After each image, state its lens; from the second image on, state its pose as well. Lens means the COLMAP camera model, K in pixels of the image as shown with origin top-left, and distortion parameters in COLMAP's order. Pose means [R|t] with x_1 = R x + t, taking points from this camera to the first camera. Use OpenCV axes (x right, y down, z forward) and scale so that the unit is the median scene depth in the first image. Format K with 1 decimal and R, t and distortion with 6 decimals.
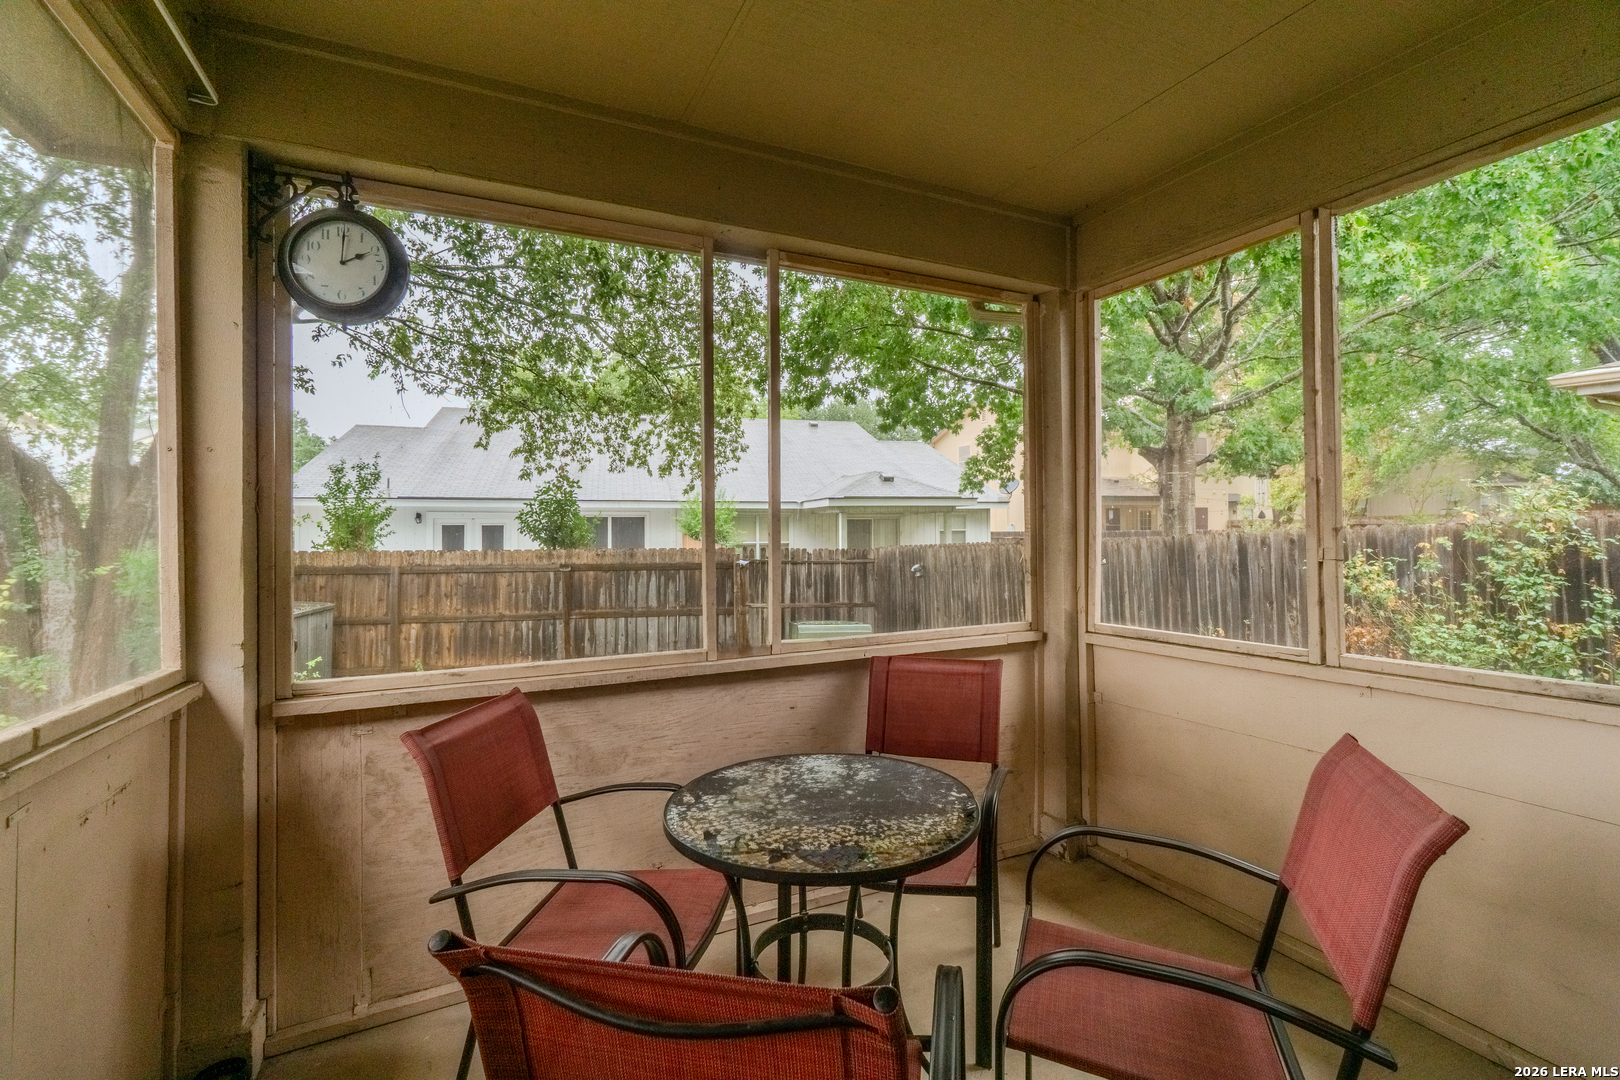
lens RADIAL K [[711.6, 0, 805.1], [0, 711.6, 516.5], [0, 0, 1]] dist [-0.001583, 0.000035]
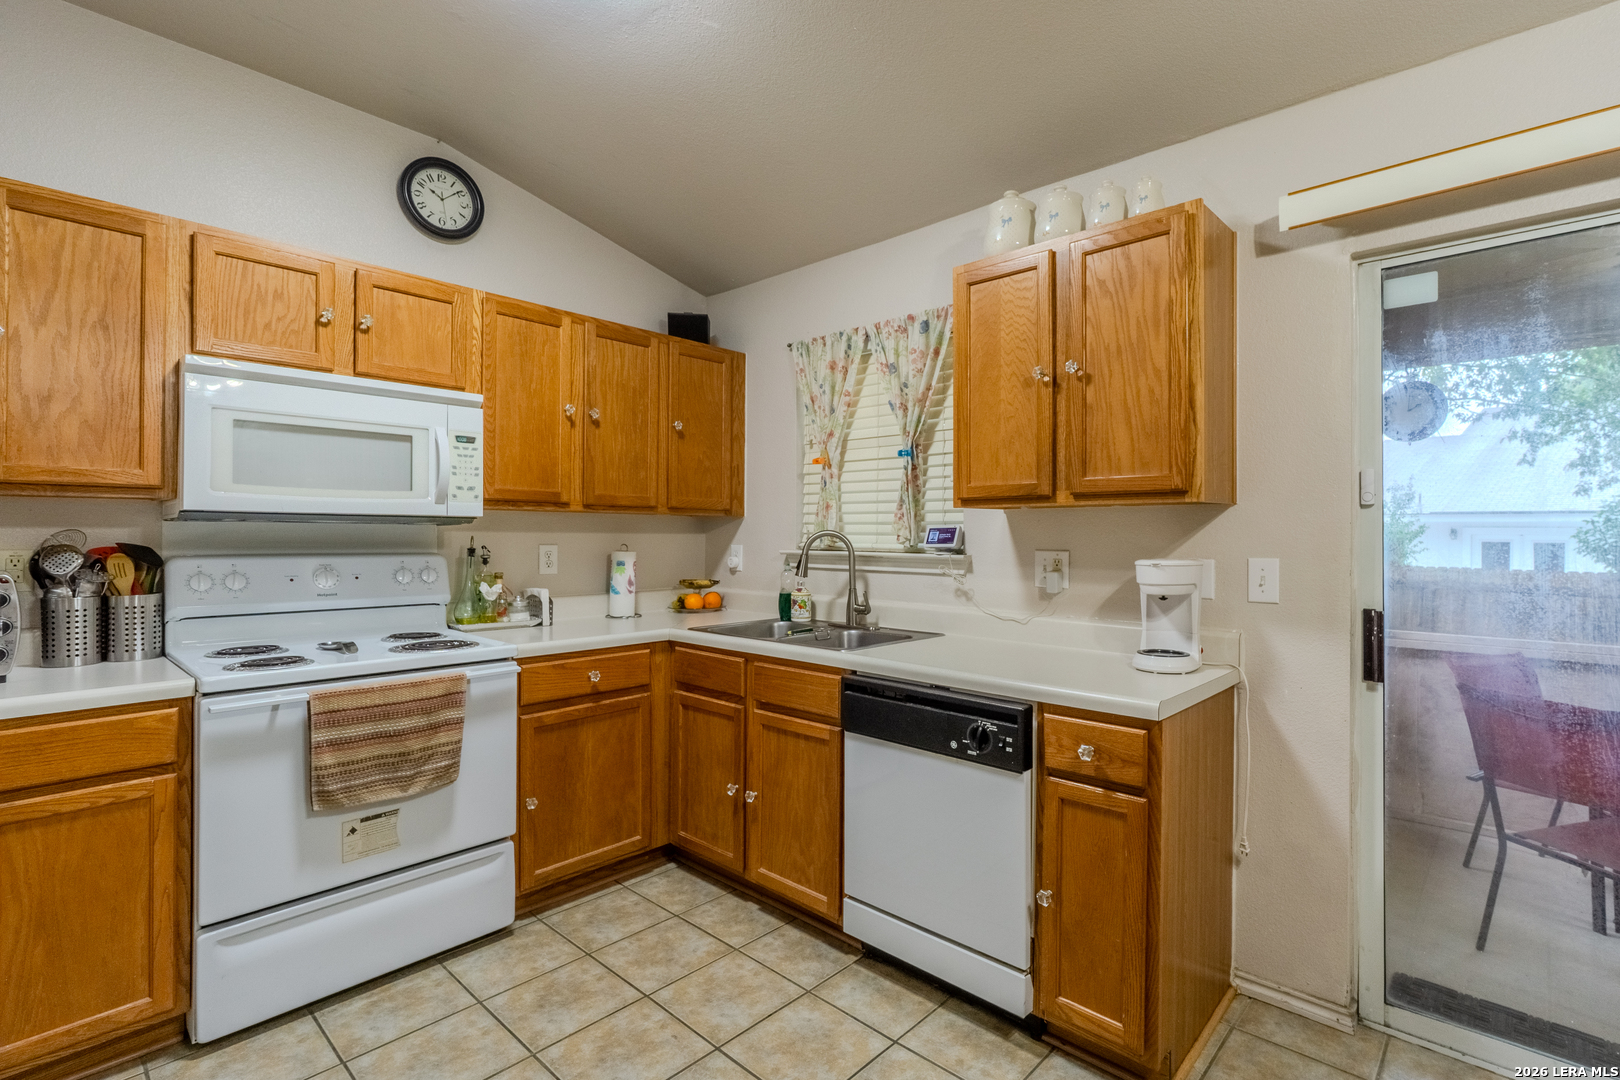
lens RADIAL K [[756.2, 0, 868.5], [0, 756.2, 535.7], [0, 0, 1]] dist [-0.001056, -0.000139]
pose [[0.402262, 0.005858, -0.915506, 0.125863], [0.002923, 0.999966, 0.007682, -0.009912], [0.915520, -0.005766, 0.402232, -0.230967]]
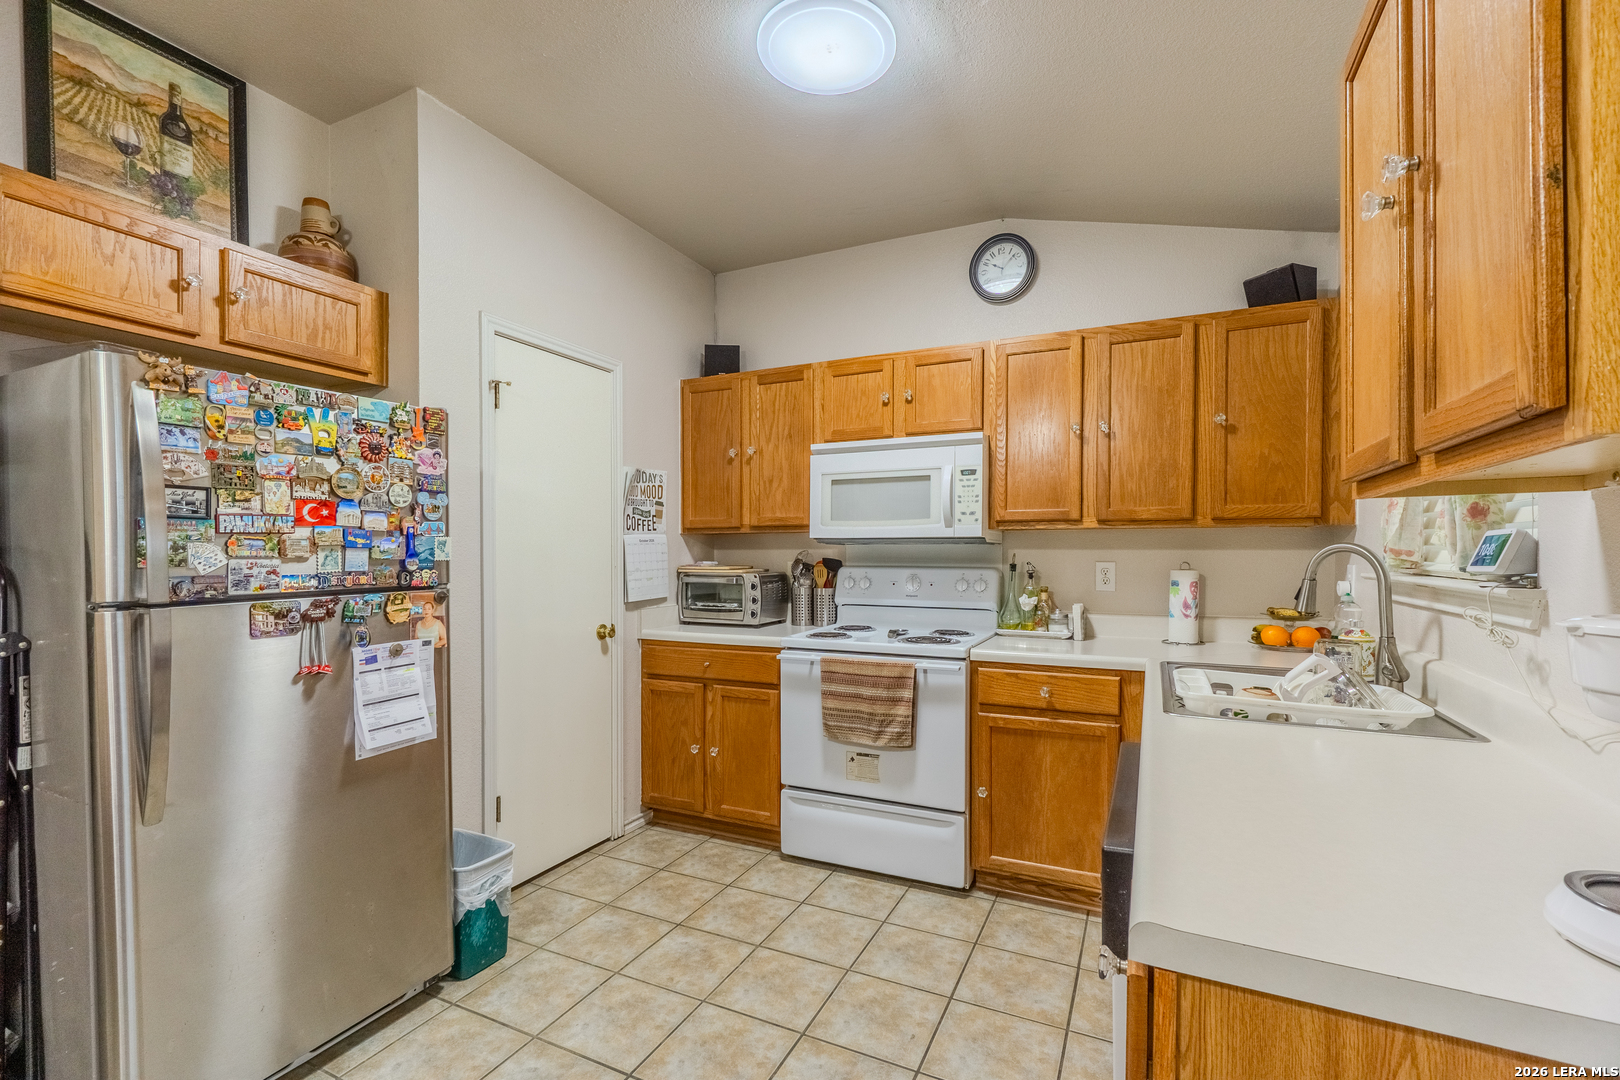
lens RADIAL K [[711.2, 0, 812.2], [0, 711.2, 562.7], [0, 0, 1]] dist [-0.002628, -0.000213]
pose [[-0.774678, 0.014543, -0.632188, 0.064494], [0.010554, 0.999894, 0.010069, -0.007931], [0.632267, 0.001128, -0.774750, -0.063068]]
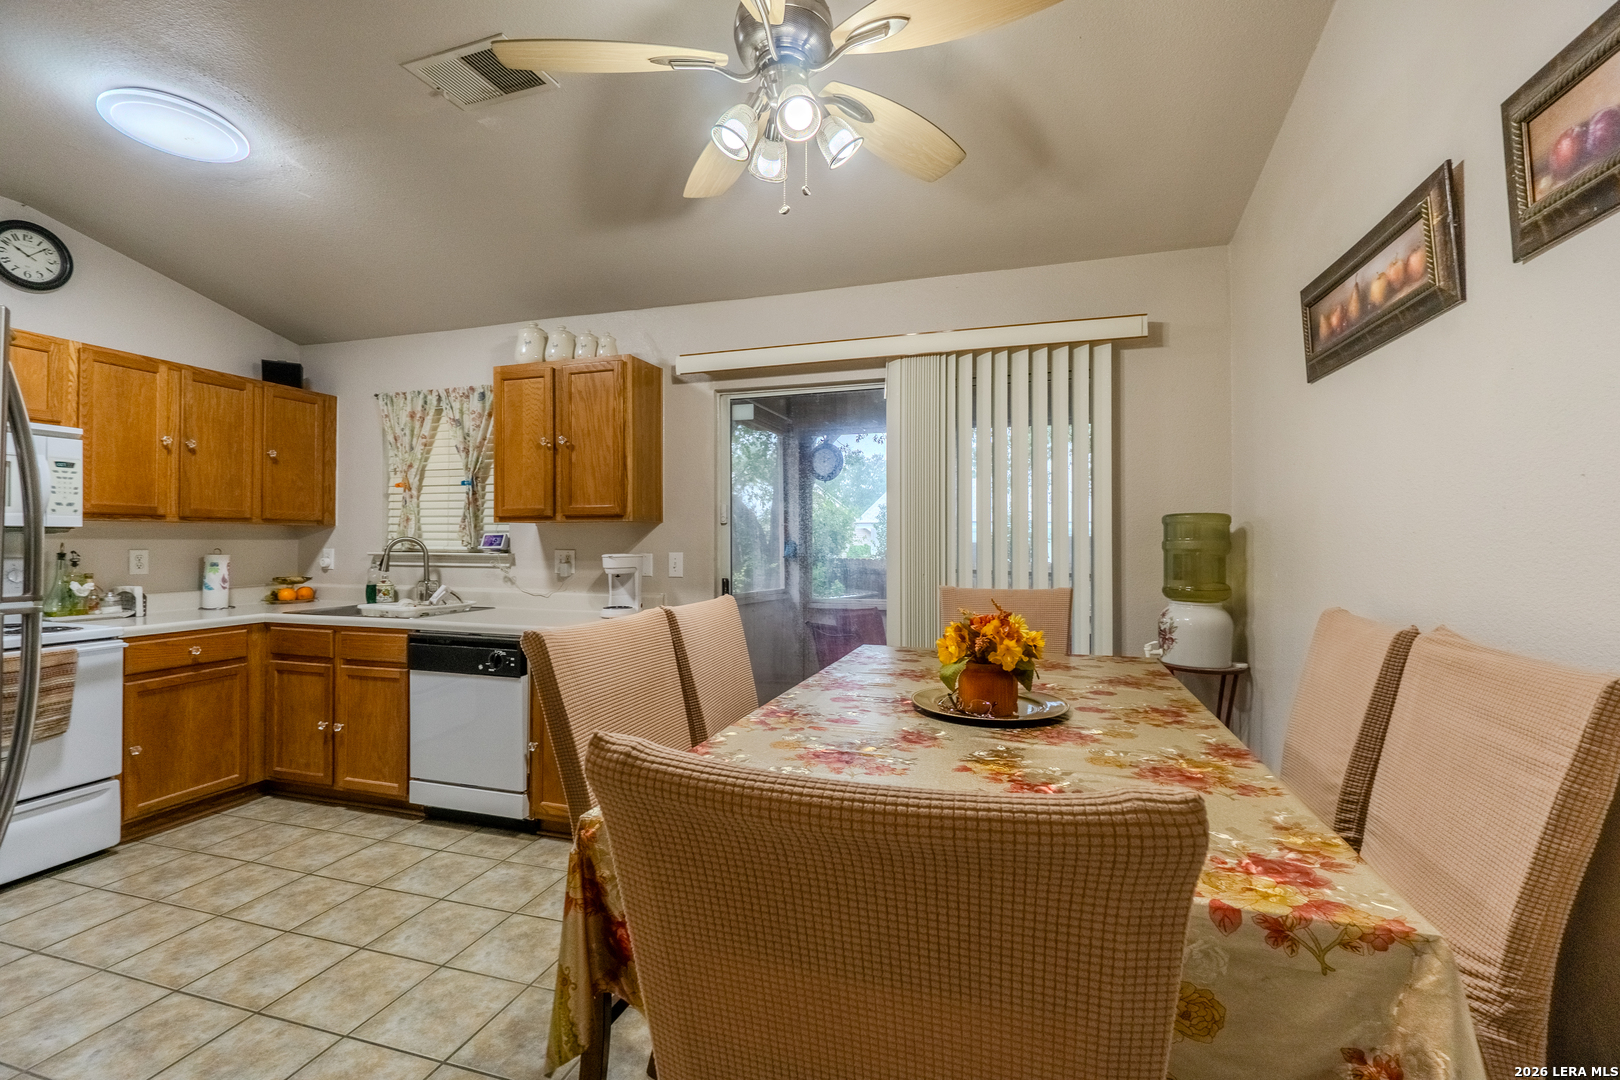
lens RADIAL K [[701.3, 0, 807.4], [0, 701.3, 534.6], [0, 0, 1]] dist [-0.002354, 0.000744]
pose [[0.739637, -0.001044, -0.673005, 0.269506], [0.003552, 0.999991, 0.002353, -0.011289], [0.672997, -0.004131, 0.739634, -0.261671]]
